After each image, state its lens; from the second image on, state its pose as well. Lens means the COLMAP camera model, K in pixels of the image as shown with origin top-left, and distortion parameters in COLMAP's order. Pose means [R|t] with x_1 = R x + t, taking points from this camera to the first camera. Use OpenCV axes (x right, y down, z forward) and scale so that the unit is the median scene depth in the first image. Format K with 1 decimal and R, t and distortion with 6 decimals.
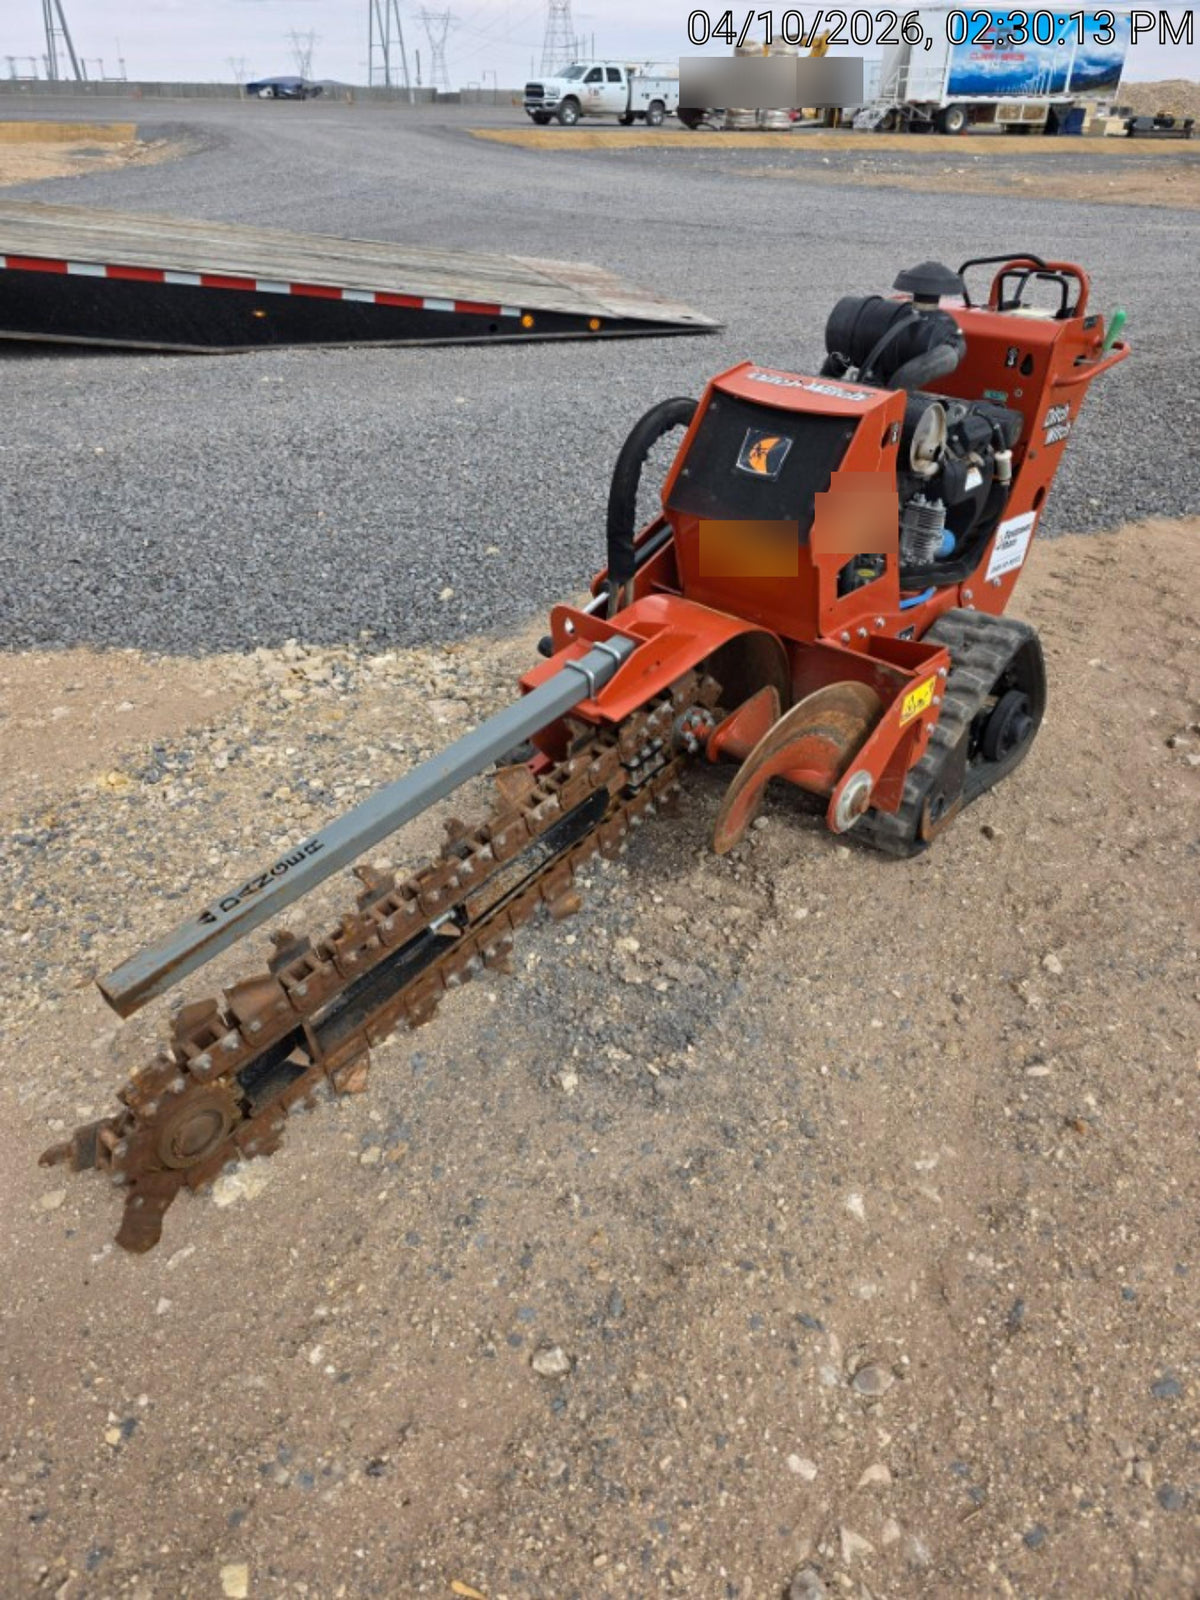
lens RADIAL K [[1088.8, 0, 580.2], [0, 1088.8, 792.8], [0, 0, 1]] dist [0.002914, -0.000637]
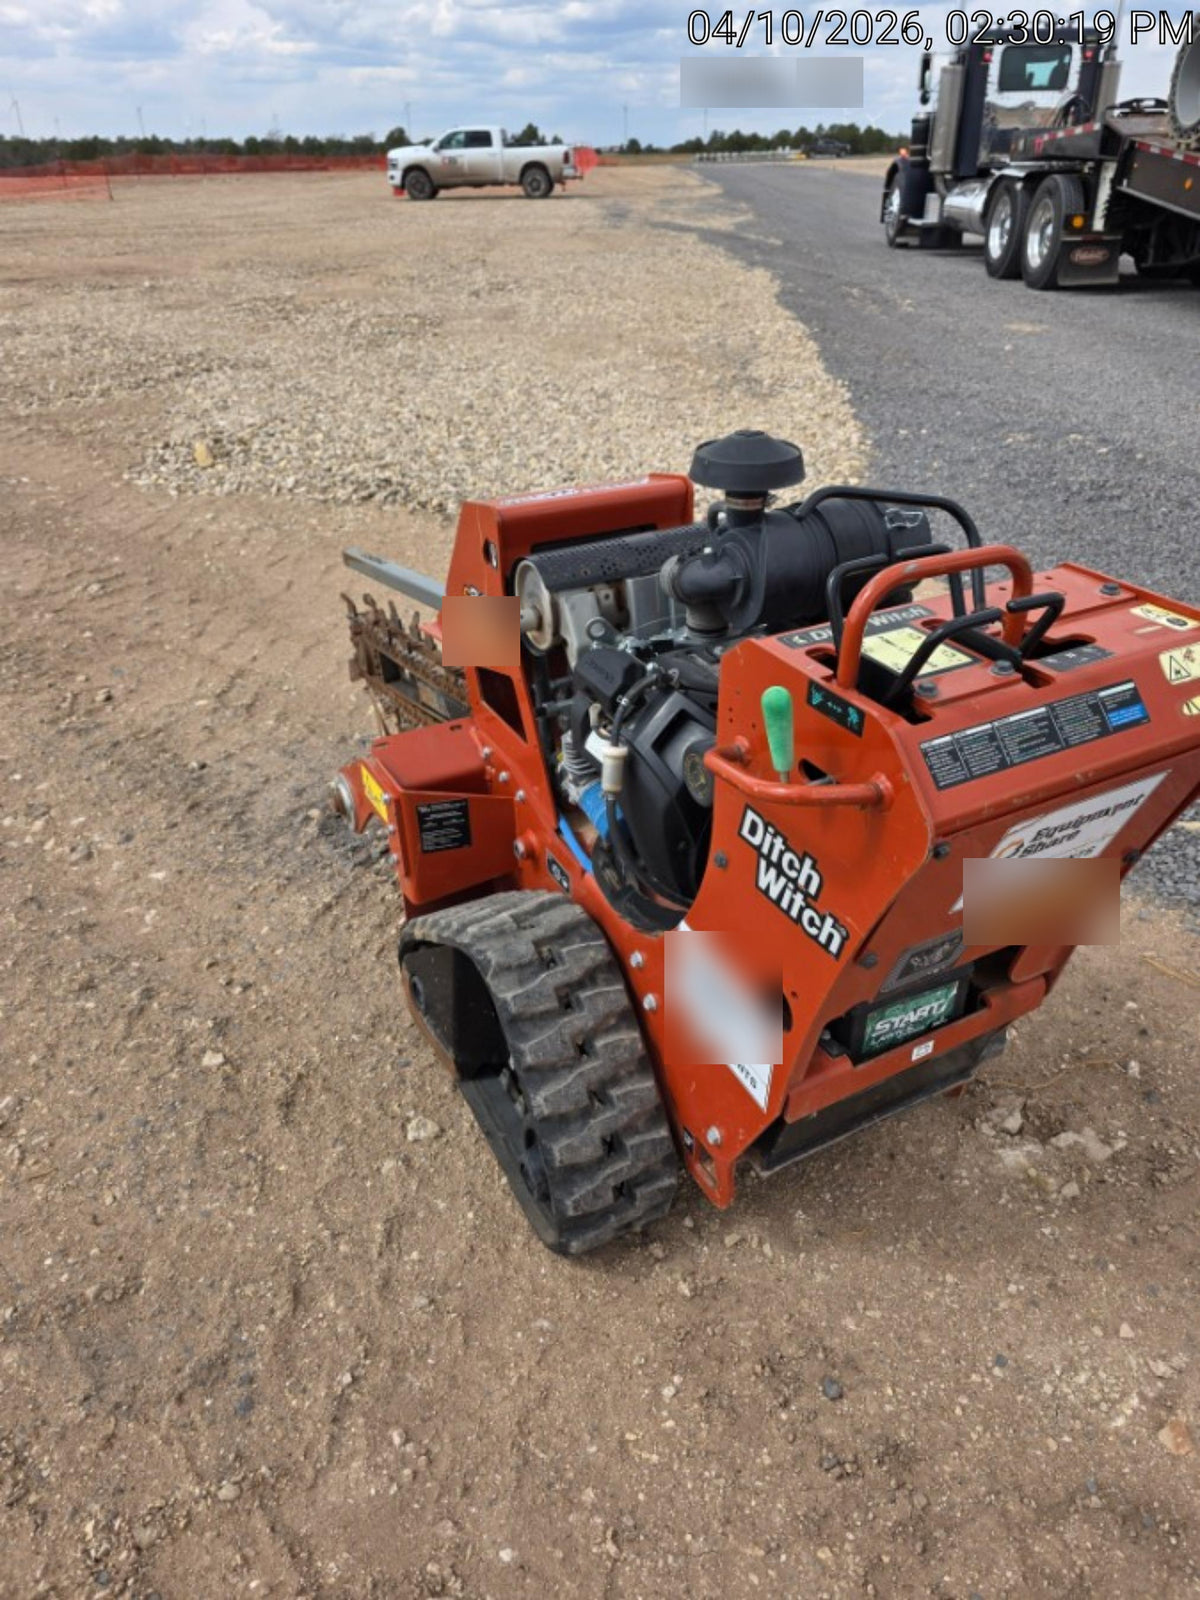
lens RADIAL K [[1079.0, 0, 606.8], [0, 1079.0, 805.7], [0, 0, 1]] dist [0.016393, -0.002392]
pose [[-0.337419, 0.469402, -0.815972, 1.234251], [-0.495375, 0.648538, 0.577929, -0.875368], [0.800470, 0.599216, 0.013701, 1.422562]]
